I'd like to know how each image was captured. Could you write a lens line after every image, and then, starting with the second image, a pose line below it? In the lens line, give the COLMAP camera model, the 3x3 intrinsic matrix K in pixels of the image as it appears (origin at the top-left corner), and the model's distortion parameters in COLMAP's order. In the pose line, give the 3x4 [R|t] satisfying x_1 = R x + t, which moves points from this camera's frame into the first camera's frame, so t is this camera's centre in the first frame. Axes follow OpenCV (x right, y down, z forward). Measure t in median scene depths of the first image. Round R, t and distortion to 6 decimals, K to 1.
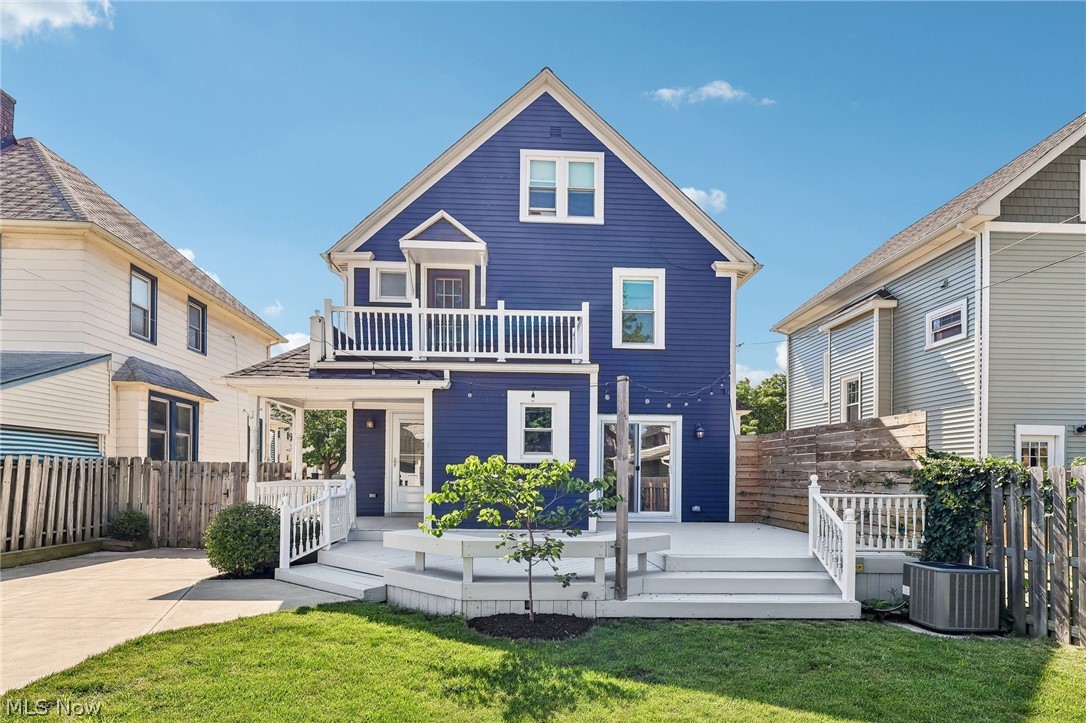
lens RADIAL K [[565.8, 0, 606.8], [0, 565.8, 478.4], [0, 0, 1]] dist [0.003402, -0.001061]
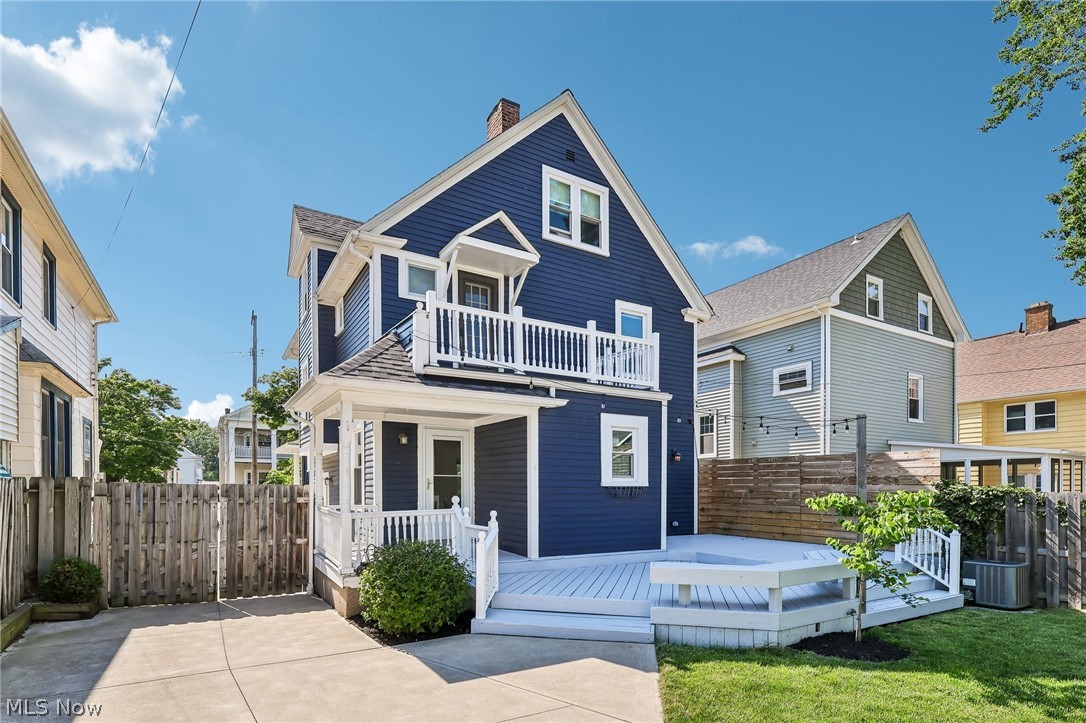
lens RADIAL K [[516.3, 0, 483.9], [0, 516.3, 492.7], [0, 0, 1]] dist [-0.002300, -0.000483]
pose [[0.902384, -0.010378, 0.430808, -0.643659], [0.005278, 0.999901, 0.013031, -0.024470], [-0.430901, -0.009485, 0.902349, 0.234266]]
